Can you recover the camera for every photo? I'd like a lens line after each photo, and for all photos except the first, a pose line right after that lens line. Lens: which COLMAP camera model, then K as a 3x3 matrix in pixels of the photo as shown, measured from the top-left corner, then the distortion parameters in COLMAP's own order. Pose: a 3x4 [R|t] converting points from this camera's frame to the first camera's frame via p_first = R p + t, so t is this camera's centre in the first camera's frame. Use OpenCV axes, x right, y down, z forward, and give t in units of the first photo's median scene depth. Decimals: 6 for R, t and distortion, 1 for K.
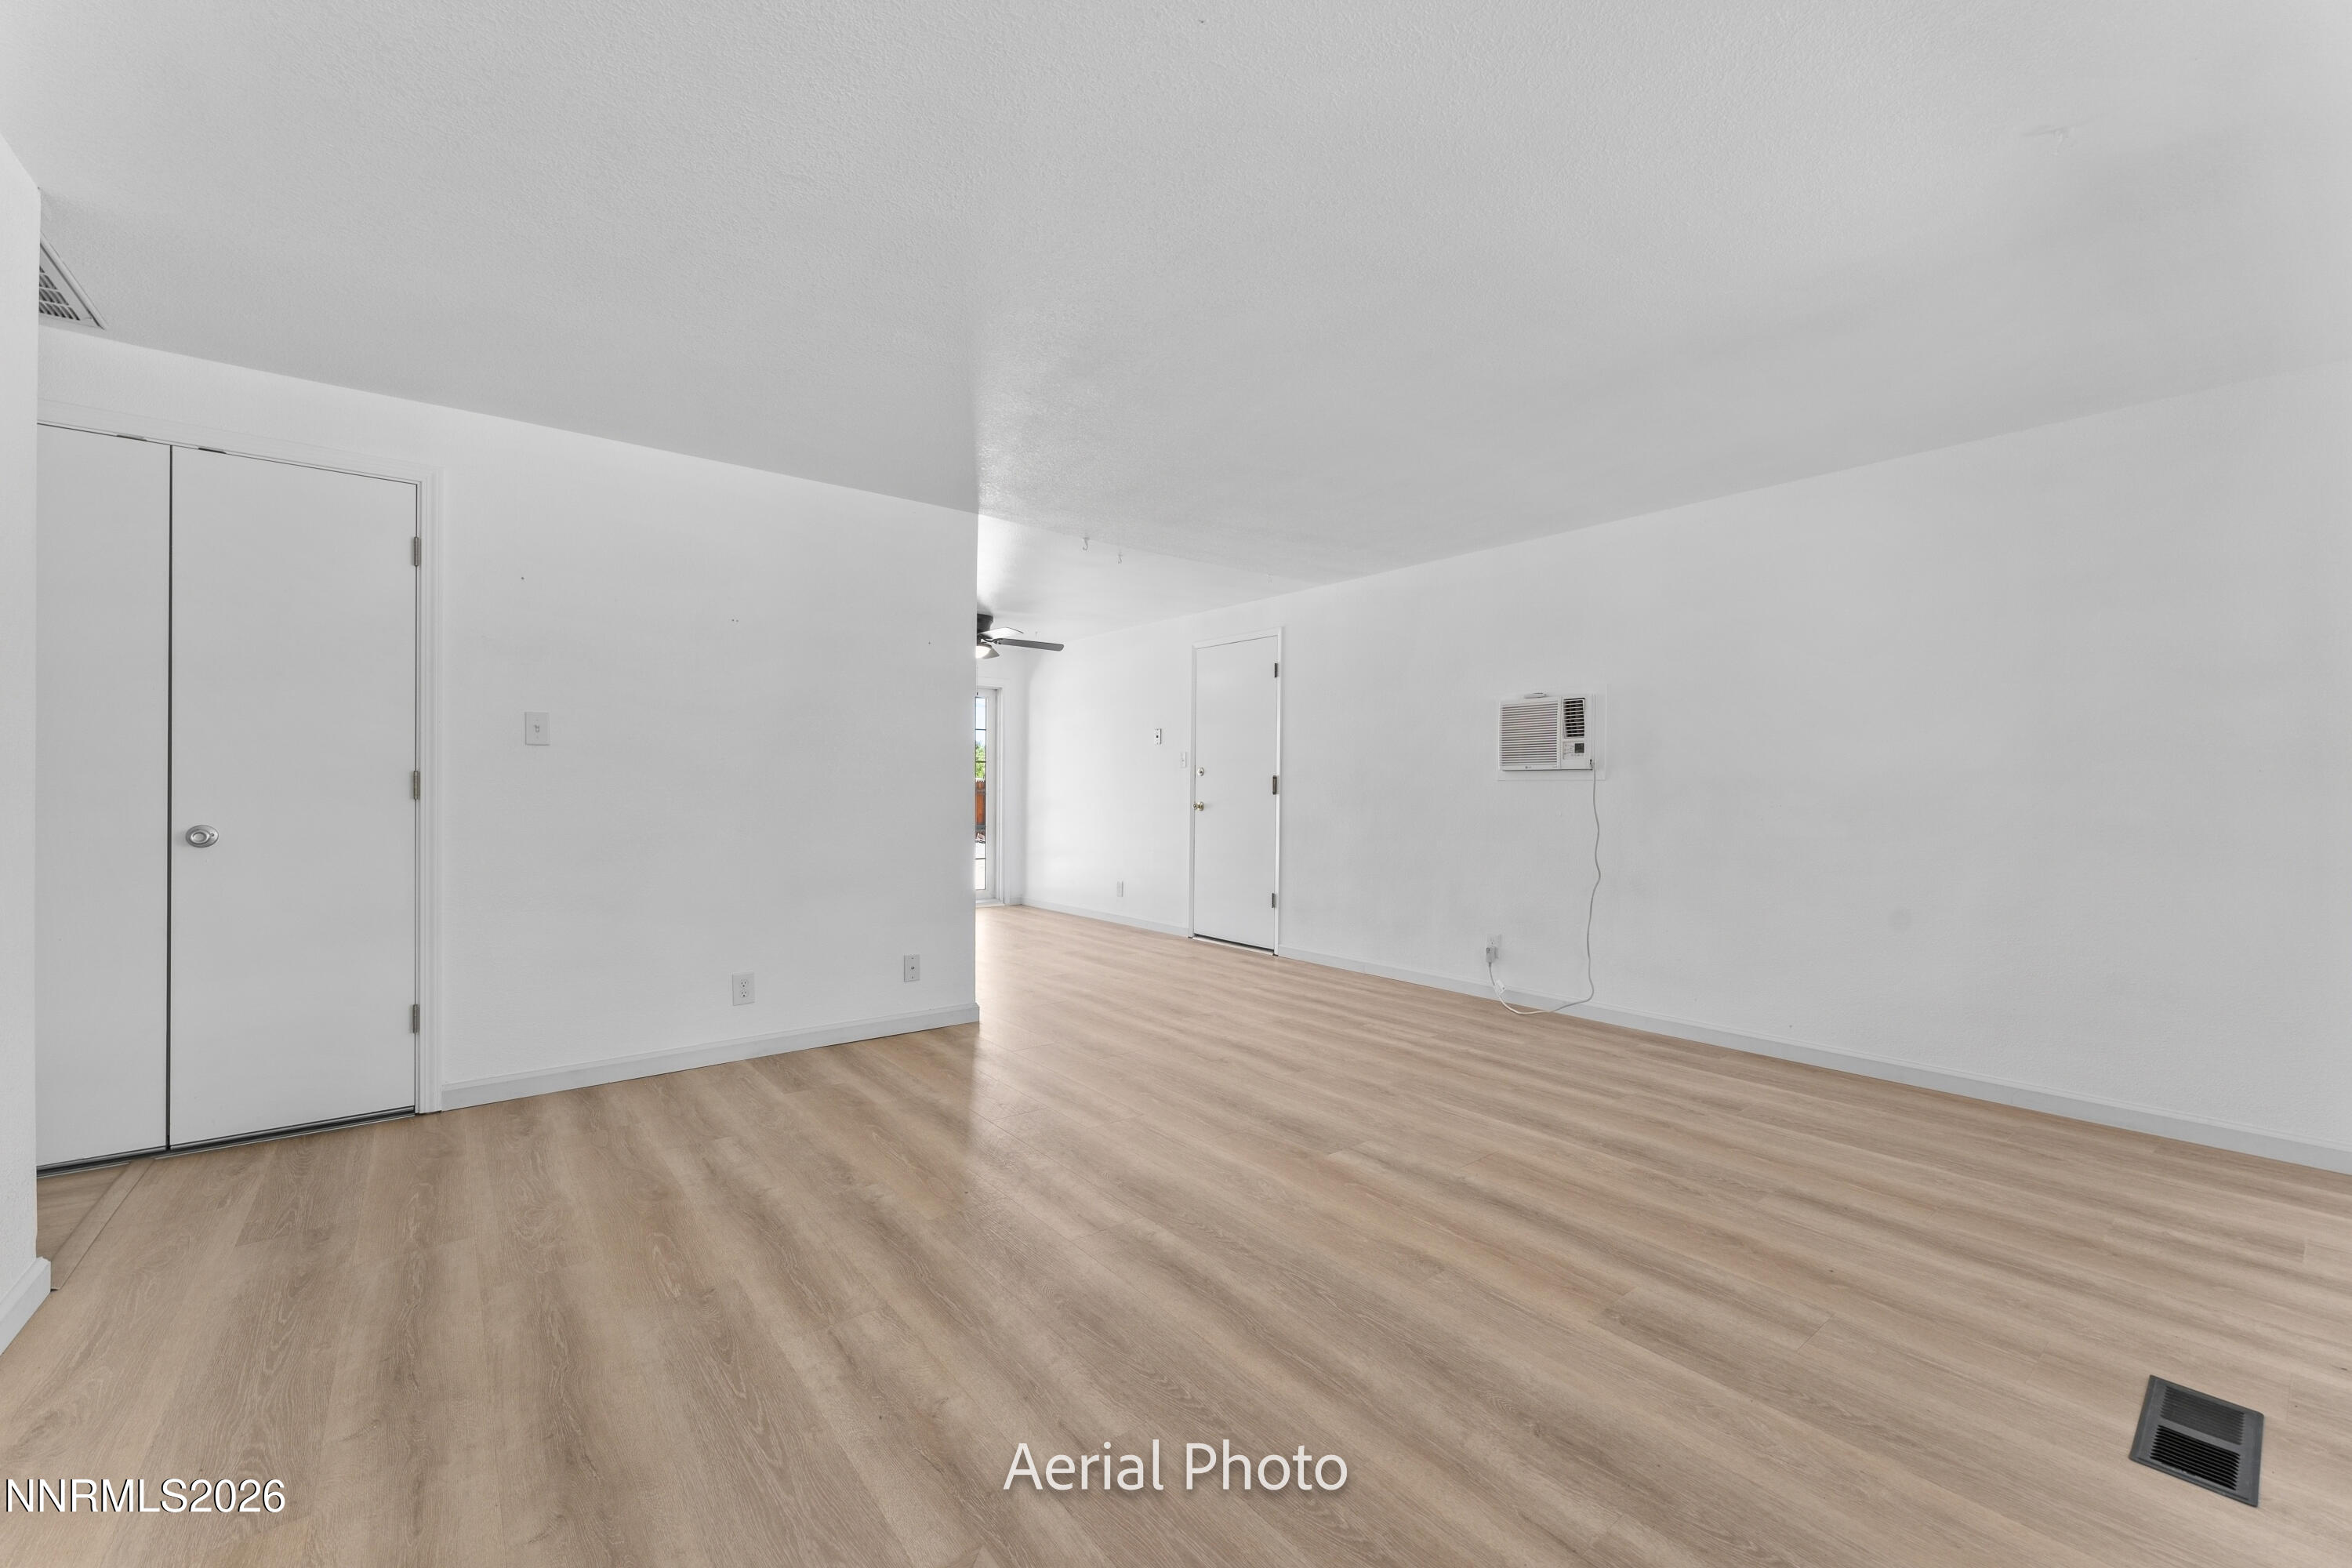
lens RADIAL K [[939.9, 0, 1176.0], [0, 939.9, 784.0], [0, 0, 1]] dist [0.002103, 0.000126]
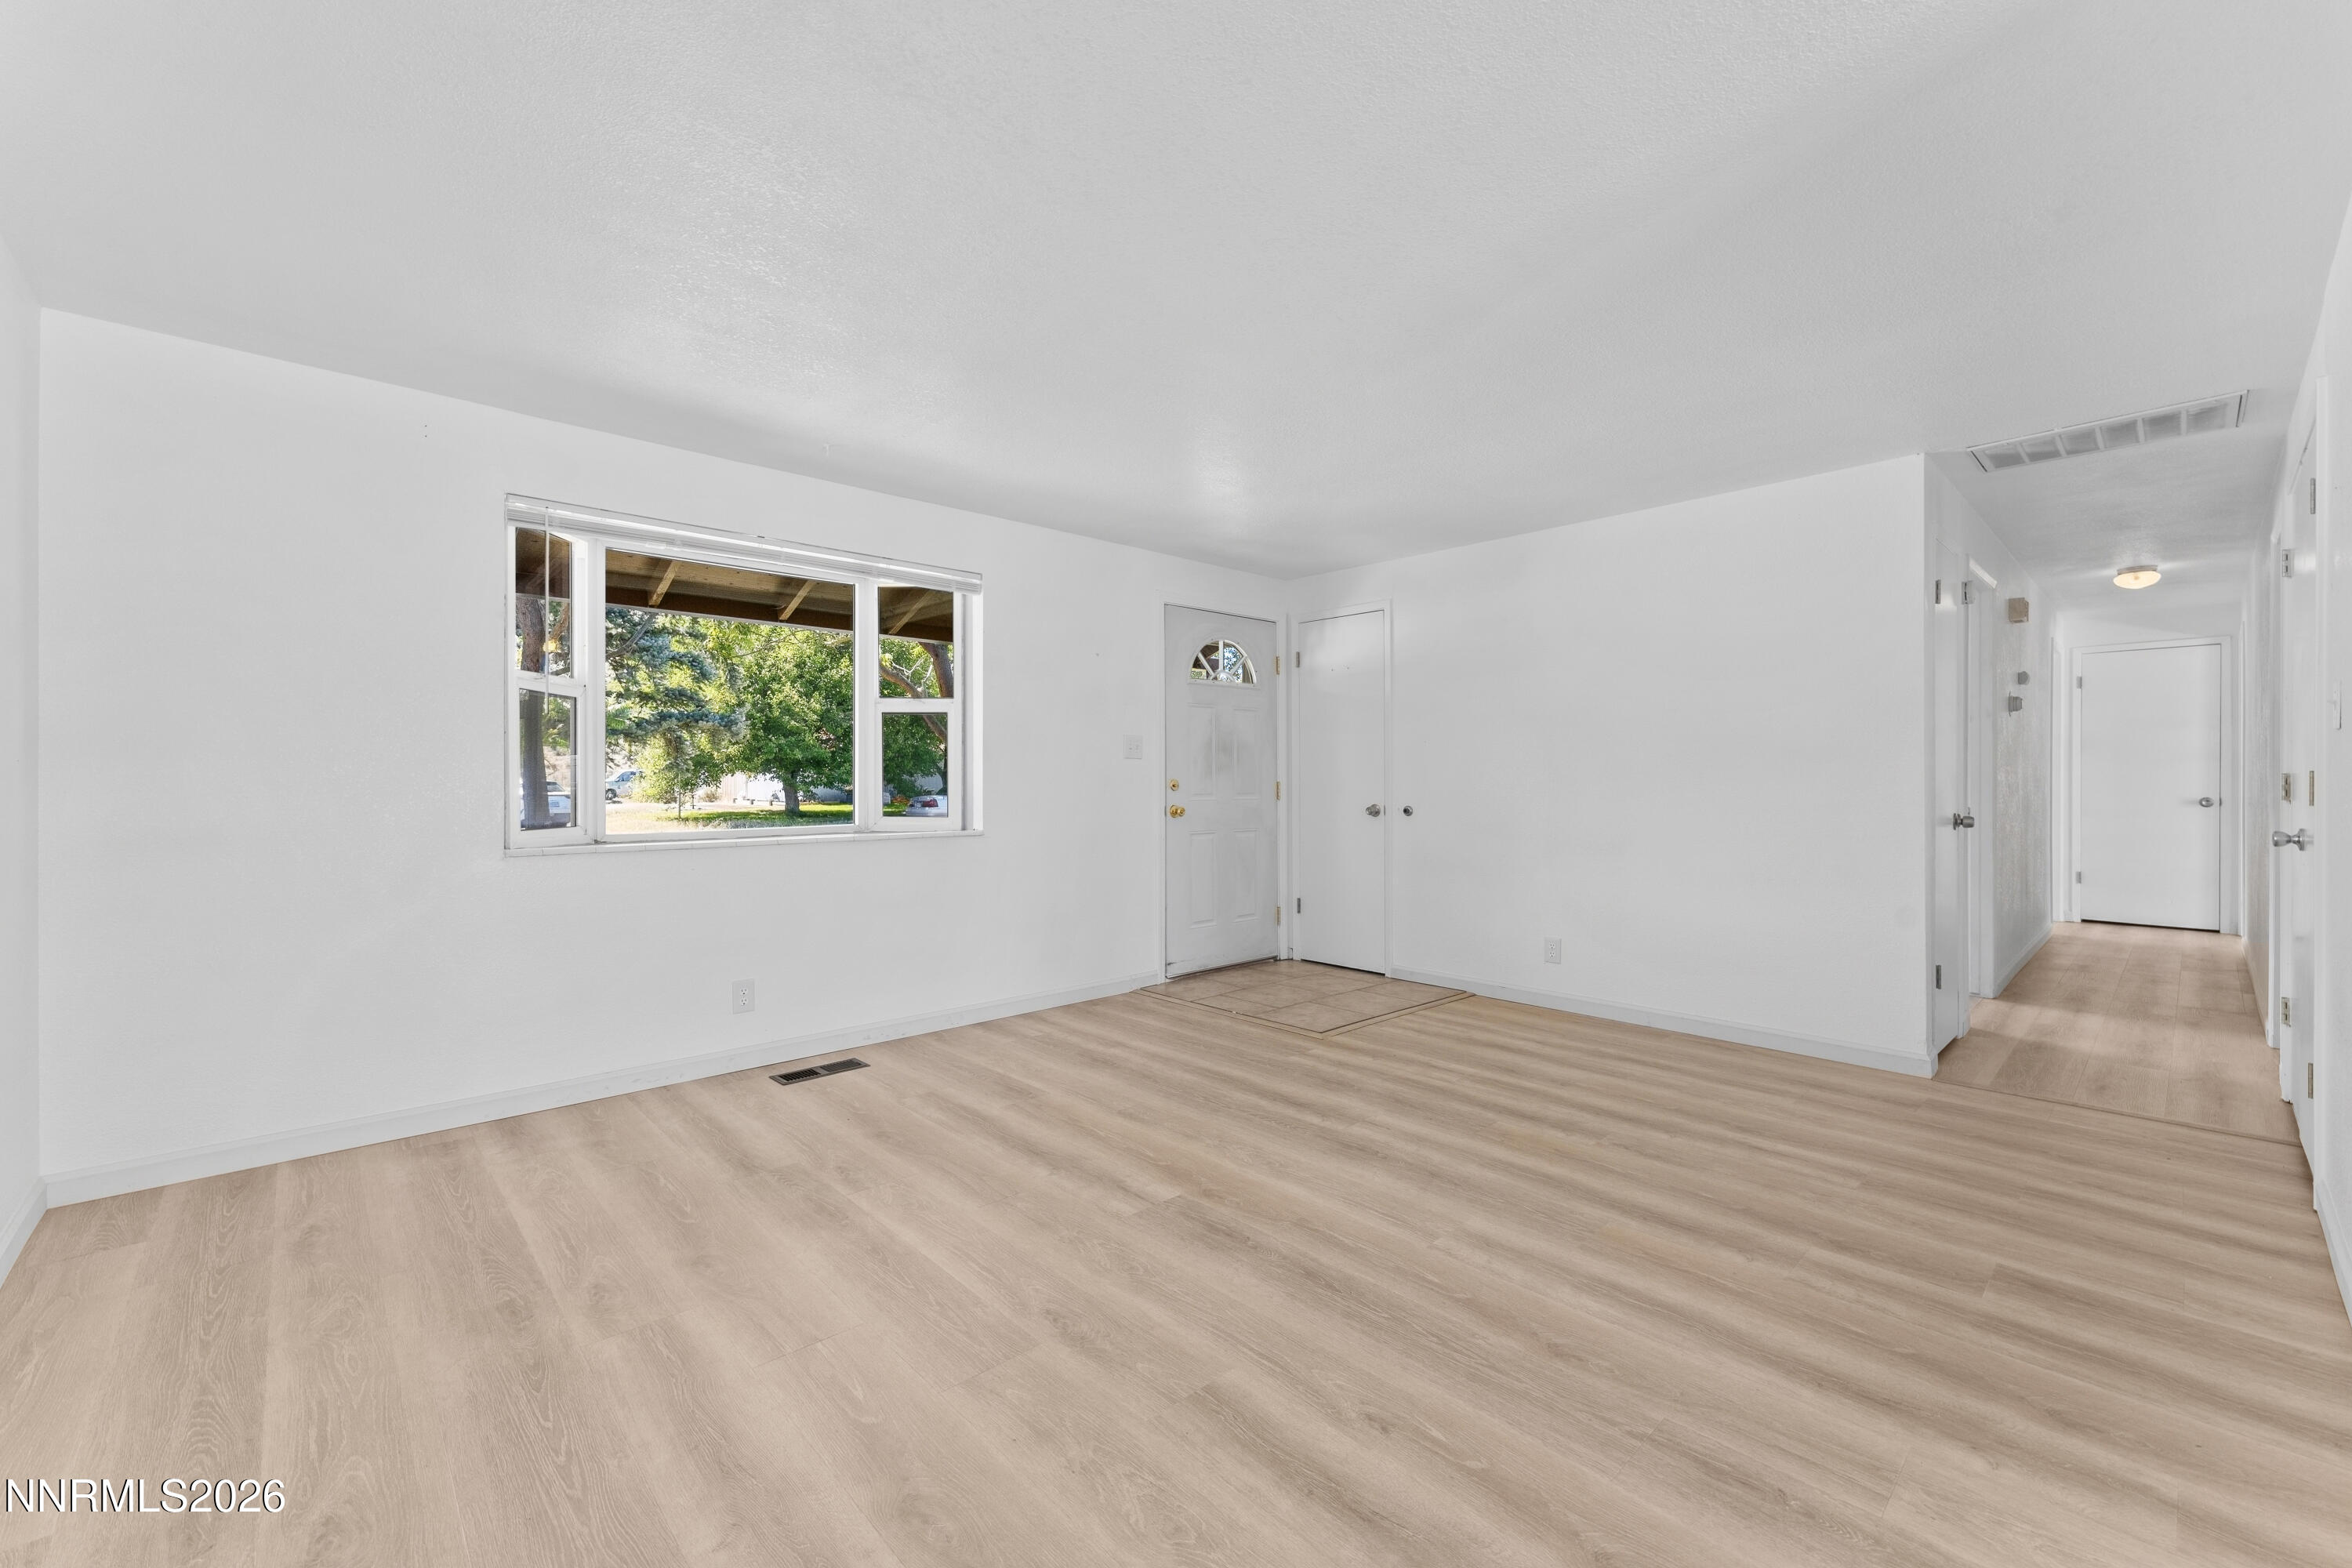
lens RADIAL K [[937.2, 0, 1190.8], [0, 937.2, 776.1], [0, 0, 1]] dist [0.000776, -0.000005]
pose [[-0.995883, -0.004184, -0.090553, 0.242360], [-0.003304, 0.999946, -0.009871, 0.002880], [0.090590, -0.009531, -0.995843, 1.960937]]
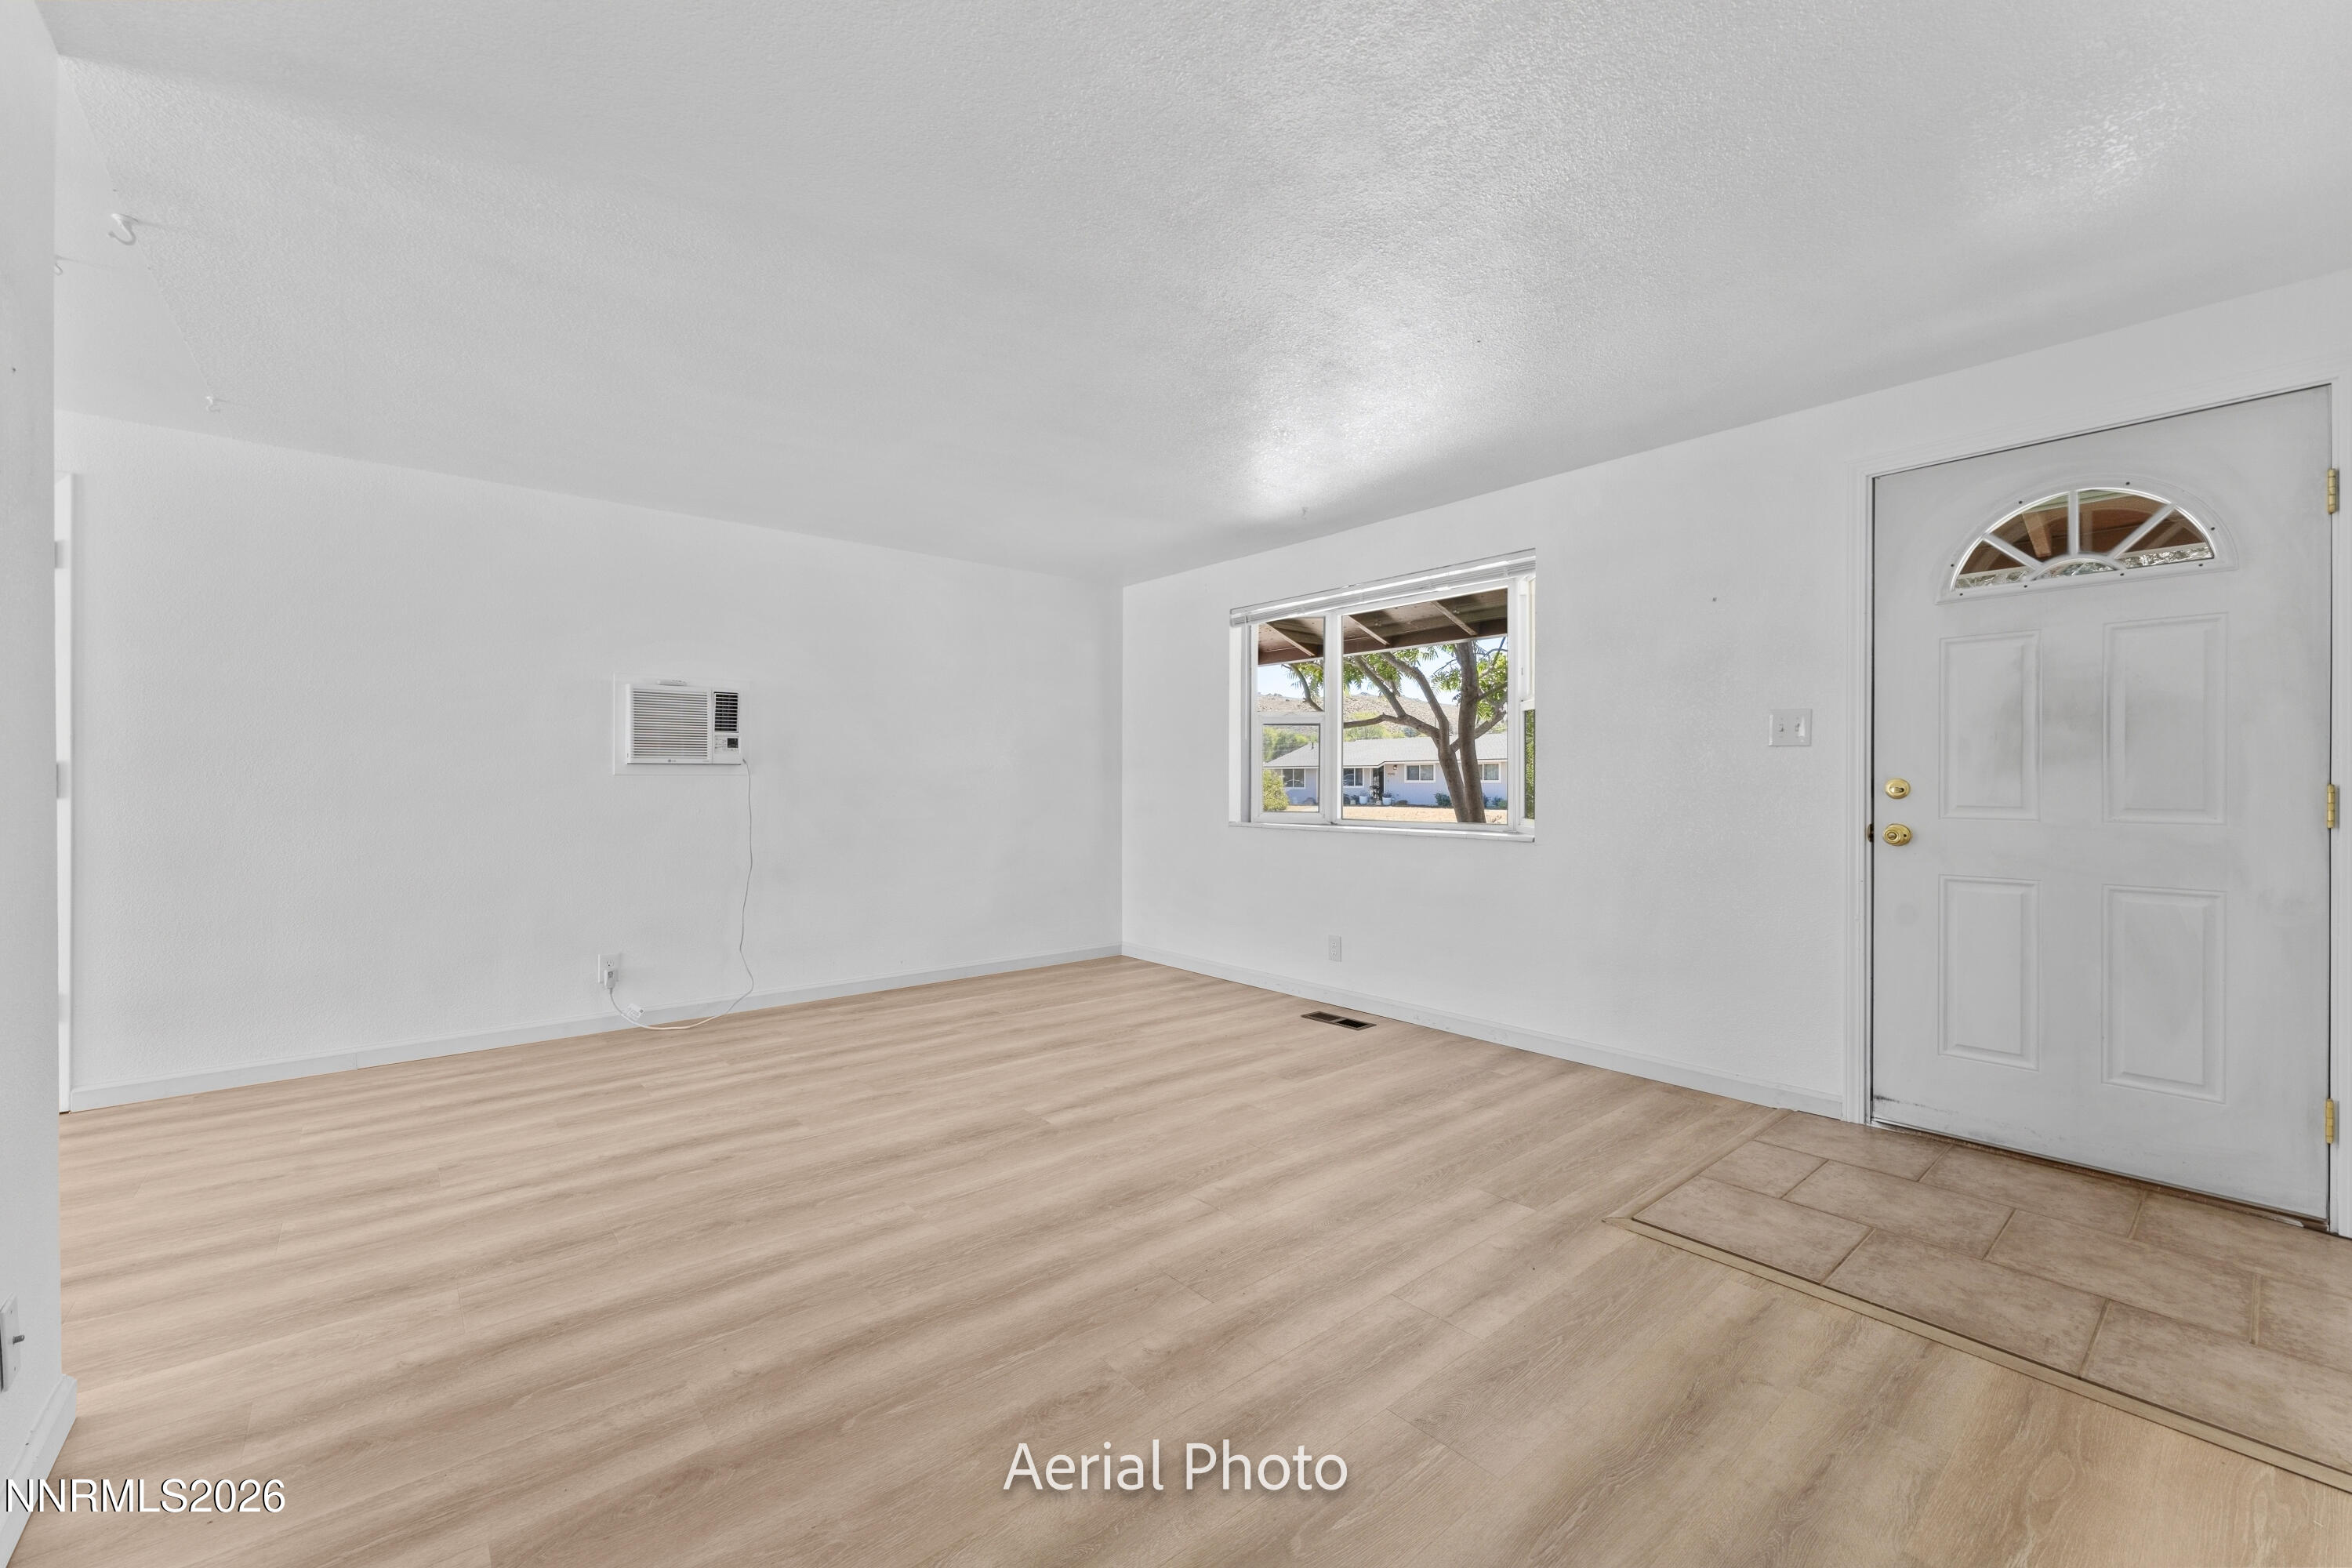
lens RADIAL K [[947.9, 0, 1176.0], [0, 947.9, 784.0], [0, 0, 1]] dist [0.001021, 0.000339]
pose [[-0.037429, -0.007711, 0.999270, -0.966727], [-0.004929, 0.999959, 0.007532, -0.007537], [-0.999287, -0.004644, -0.037465, 0.929272]]
